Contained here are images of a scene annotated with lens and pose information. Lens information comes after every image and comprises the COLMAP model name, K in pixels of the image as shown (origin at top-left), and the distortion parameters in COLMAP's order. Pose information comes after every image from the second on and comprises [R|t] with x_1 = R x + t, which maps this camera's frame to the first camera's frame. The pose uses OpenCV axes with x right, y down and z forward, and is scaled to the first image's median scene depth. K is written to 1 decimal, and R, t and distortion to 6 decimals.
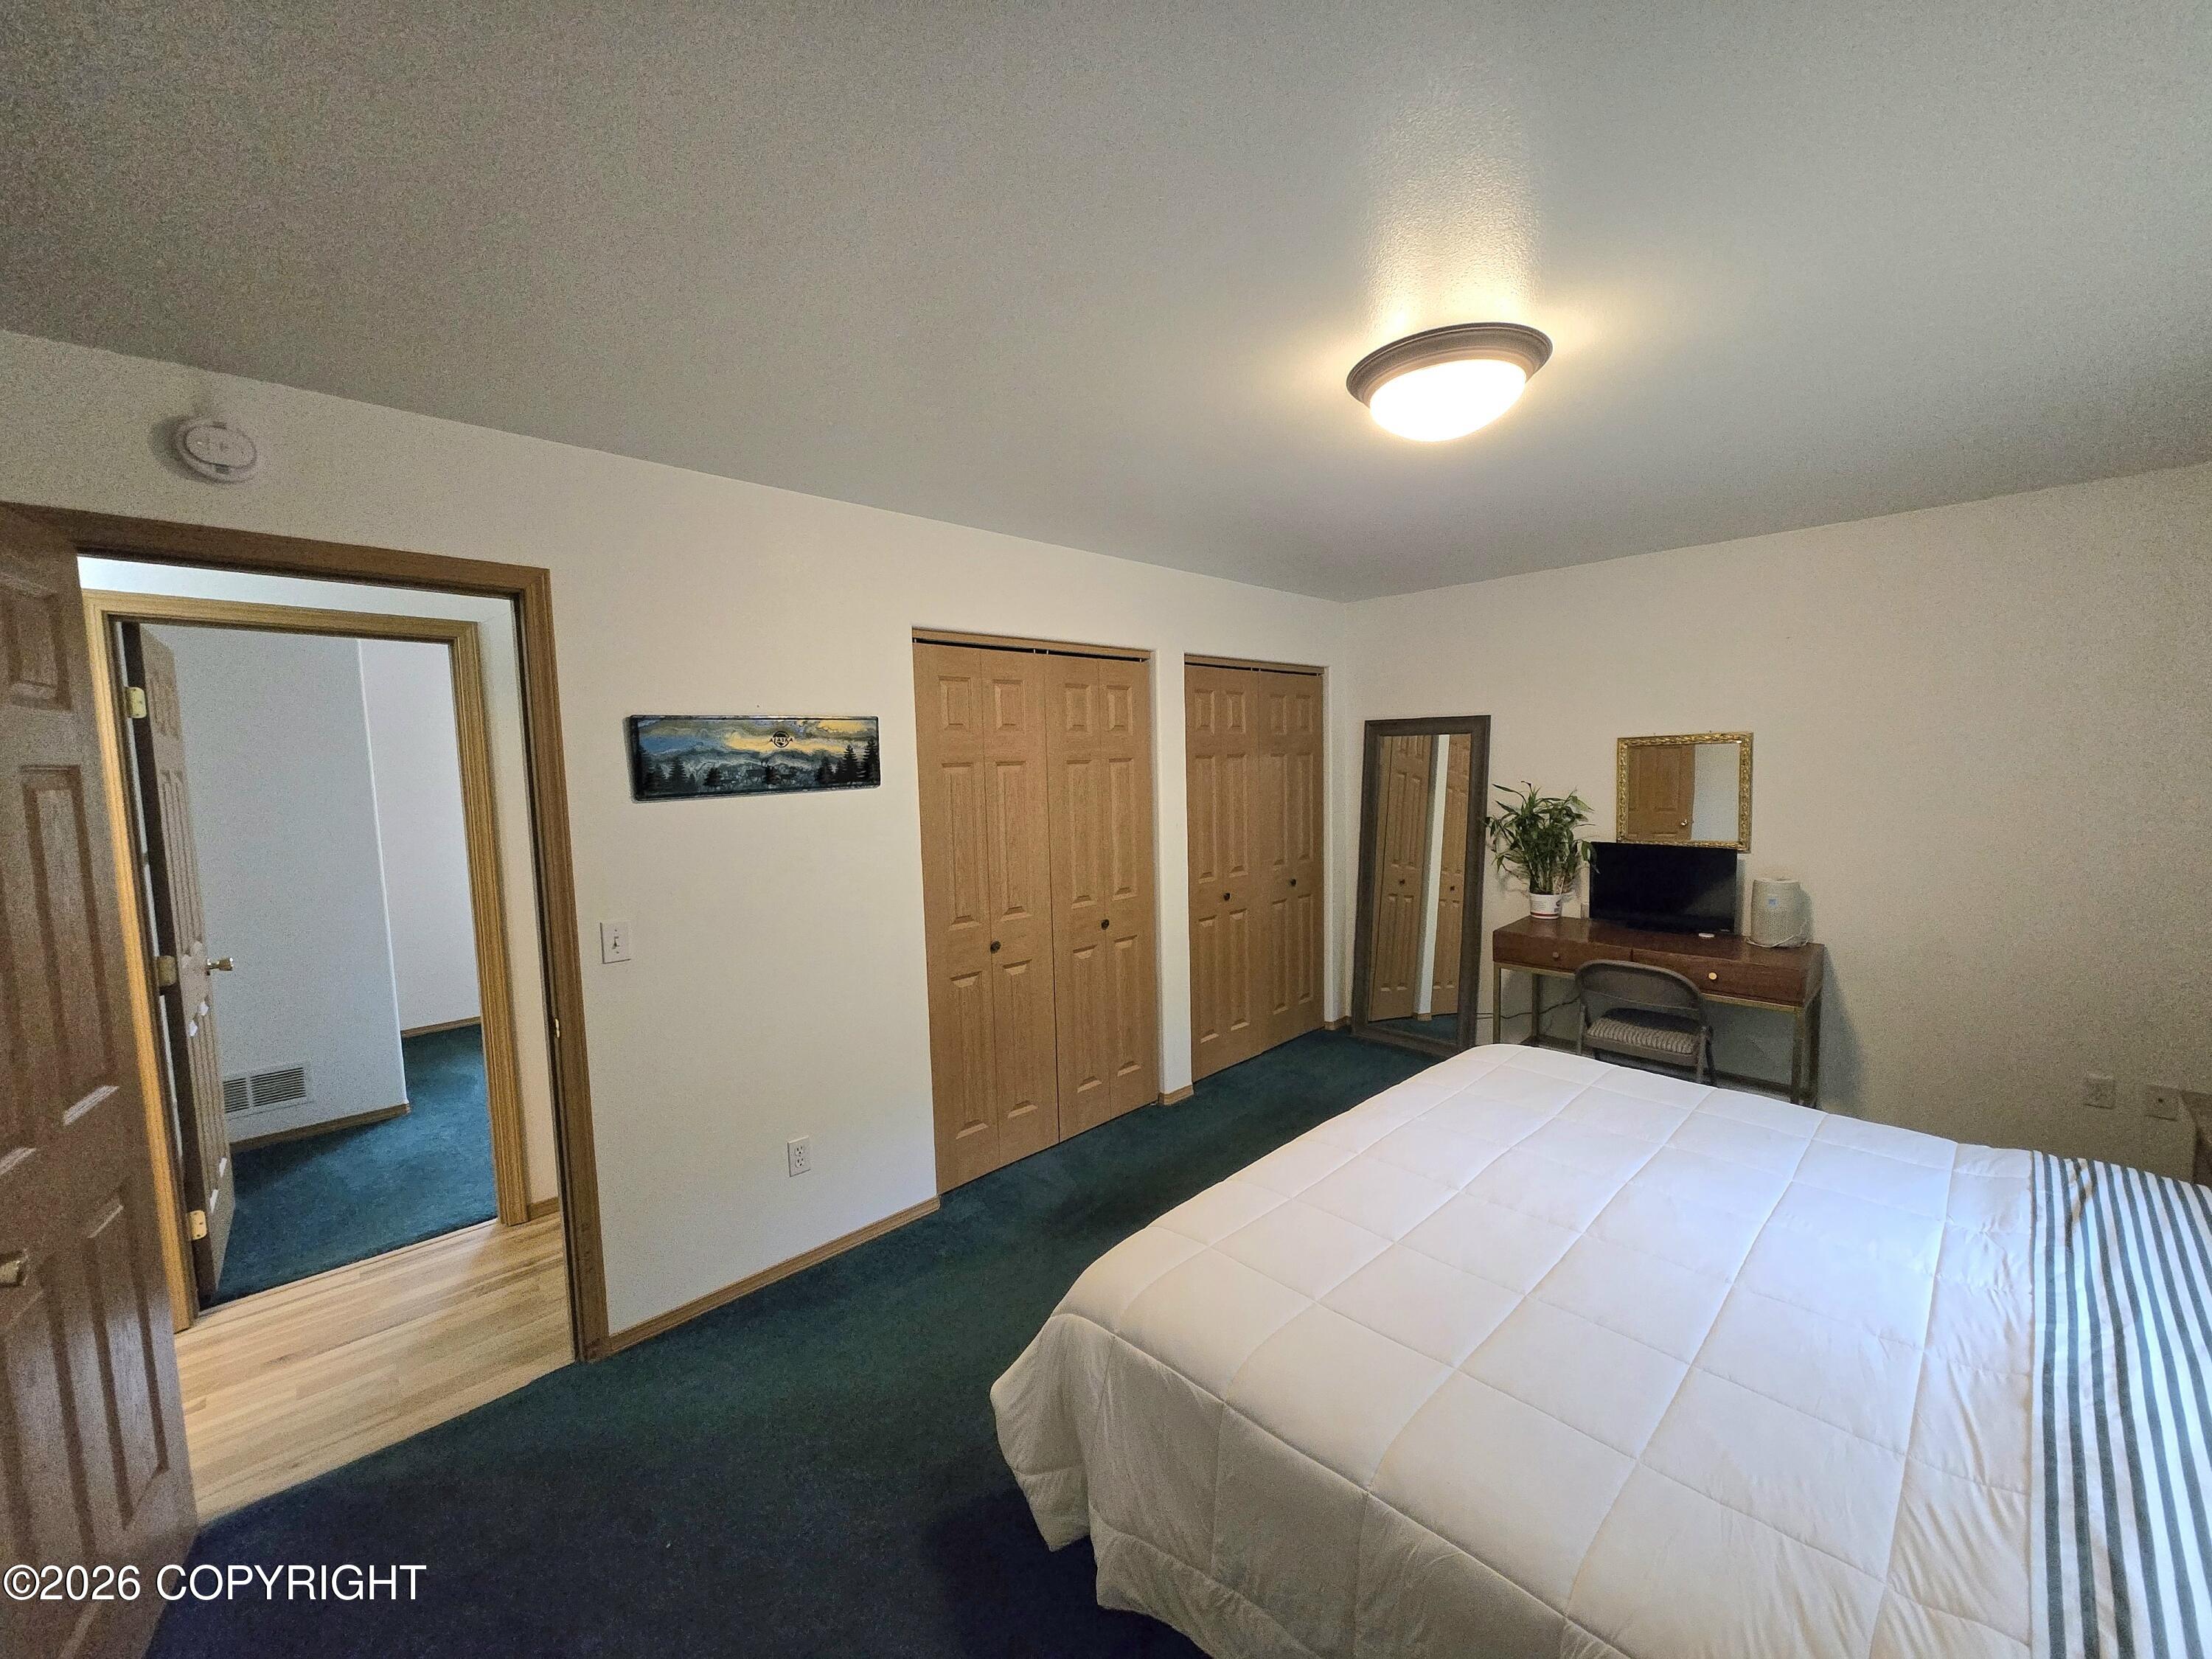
lens RADIAL K [[867.8, 0, 1126.3], [0, 867.8, 835.4], [0, 0, 1]] dist [0.001691, 0.000625]
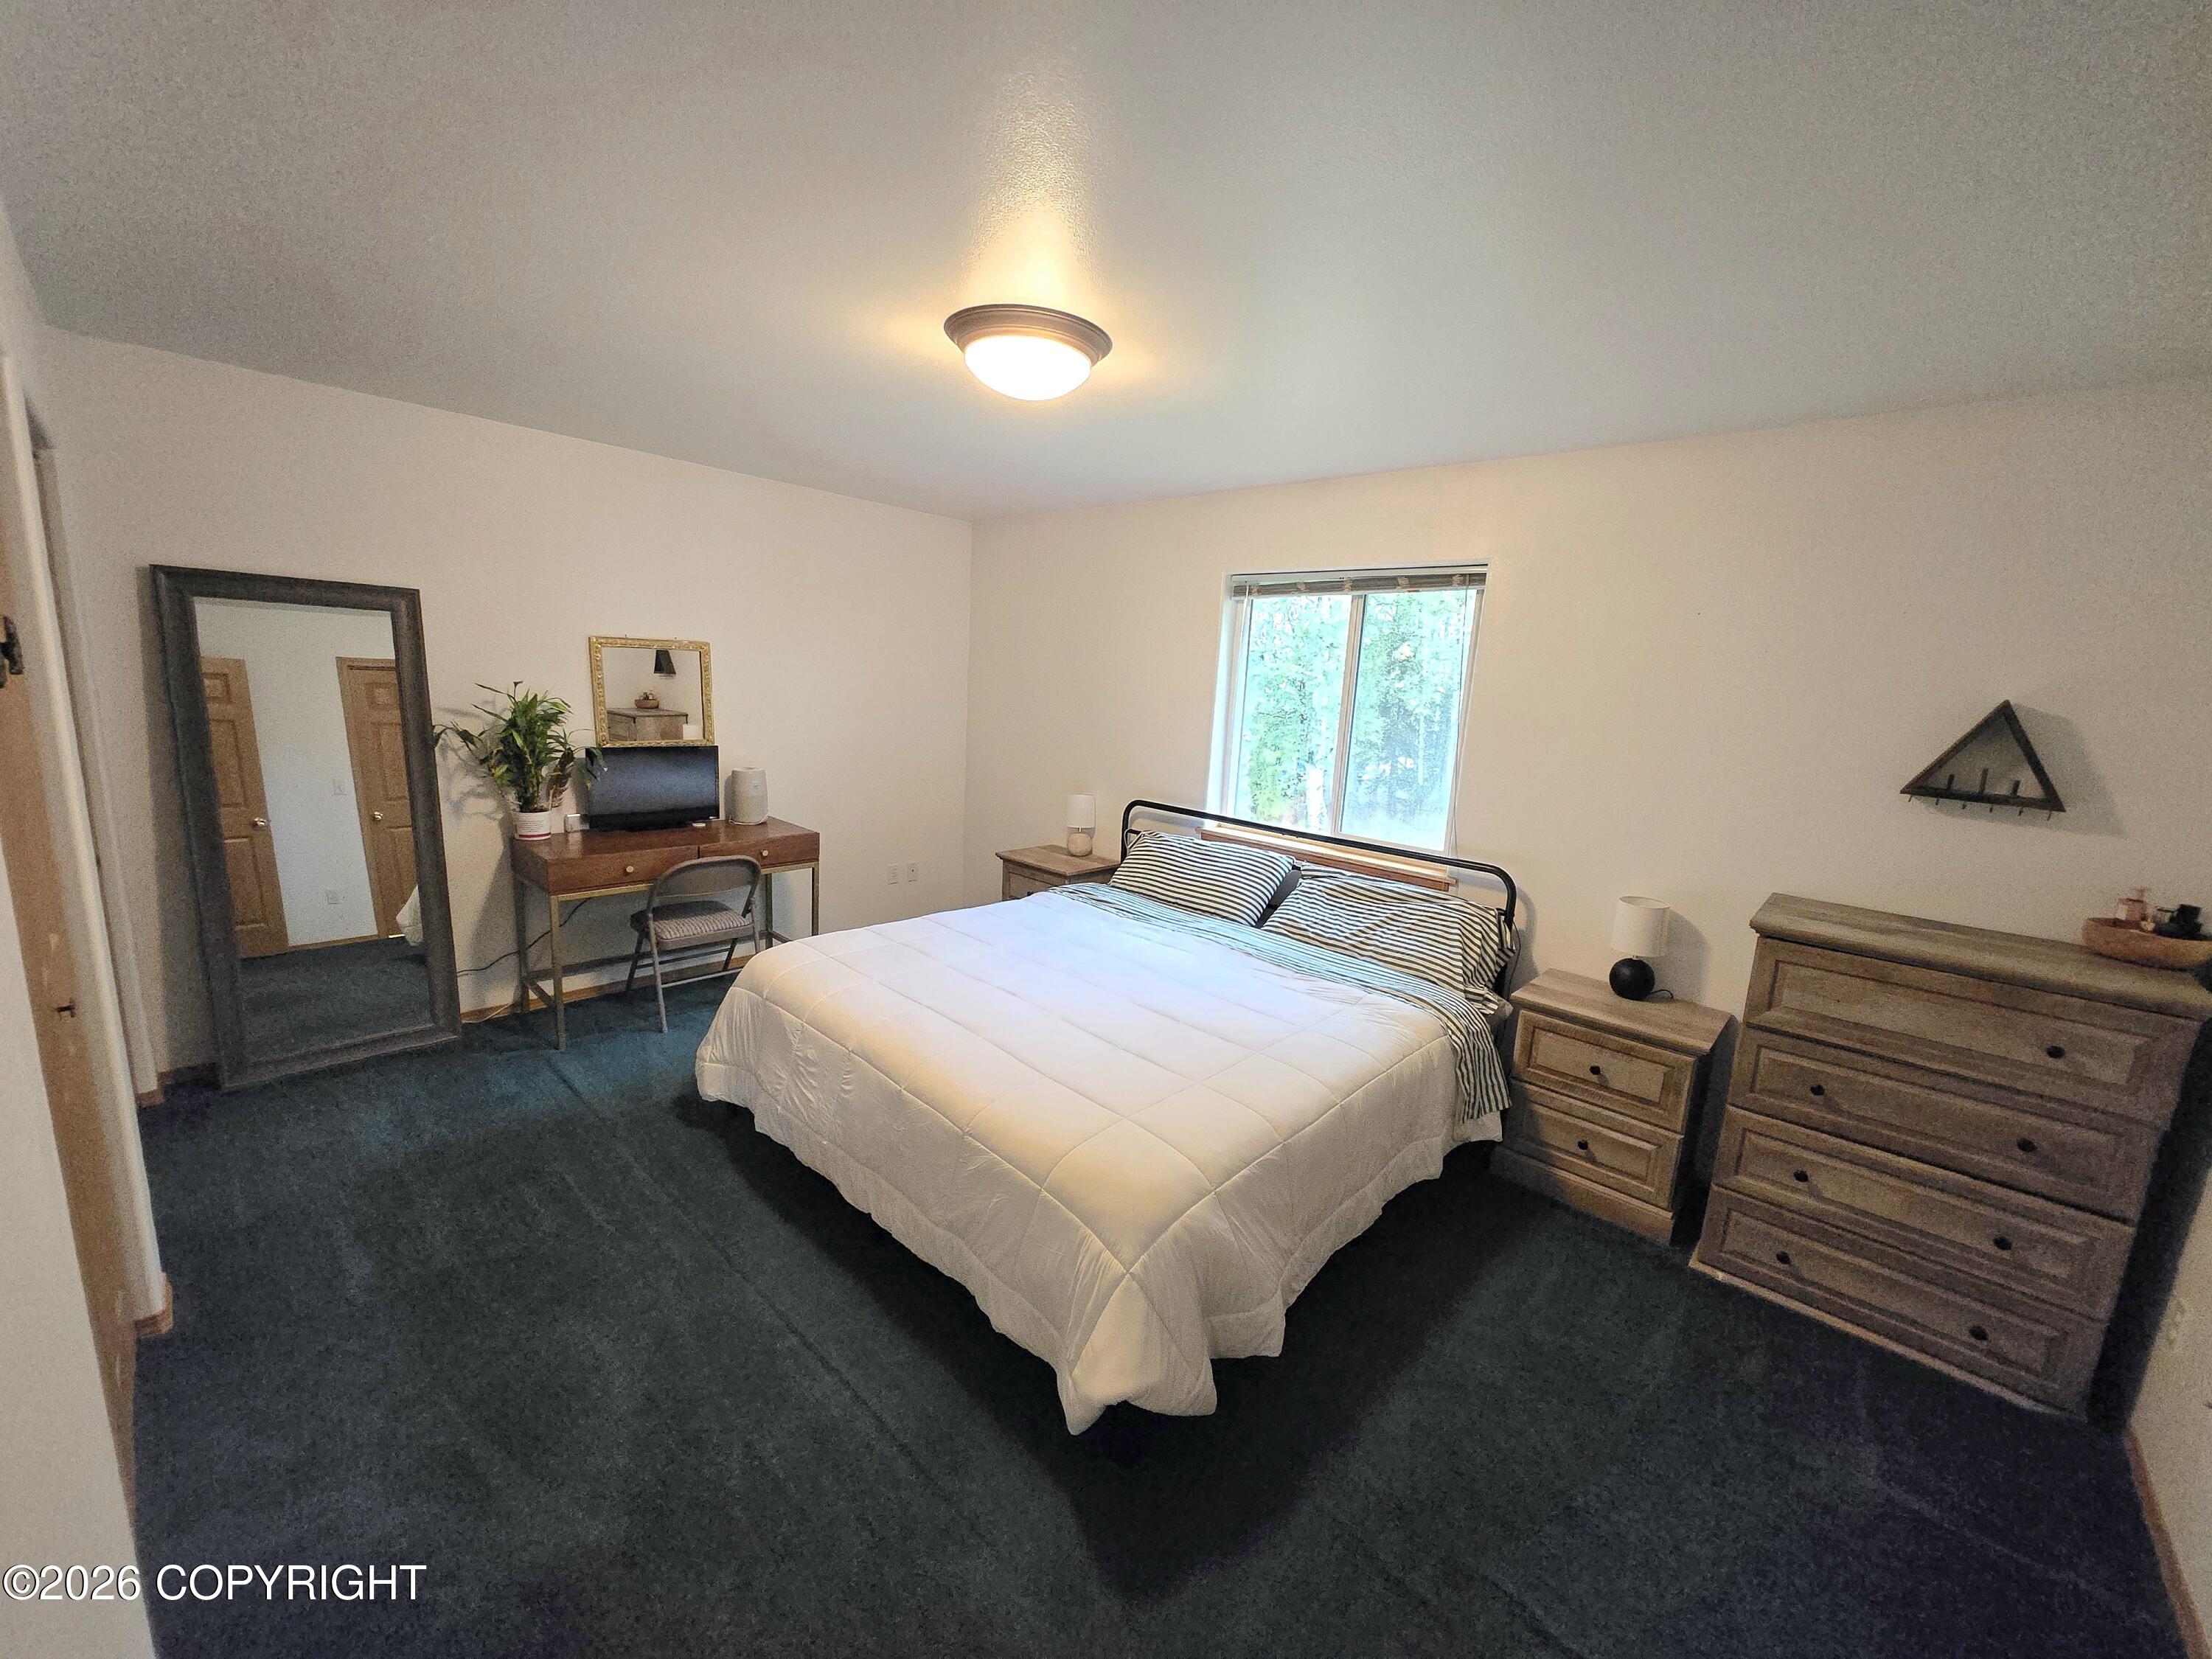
lens RADIAL K [[867.8, 0, 1126.3], [0, 867.8, 835.4], [0, 0, 1]] dist [0.001691, 0.000625]
pose [[-0.060655, -0.162623, 0.984822, -0.290429], [0.031406, 0.985839, 0.164725, -0.023991], [-0.997665, 0.040921, -0.054689, 0.314987]]
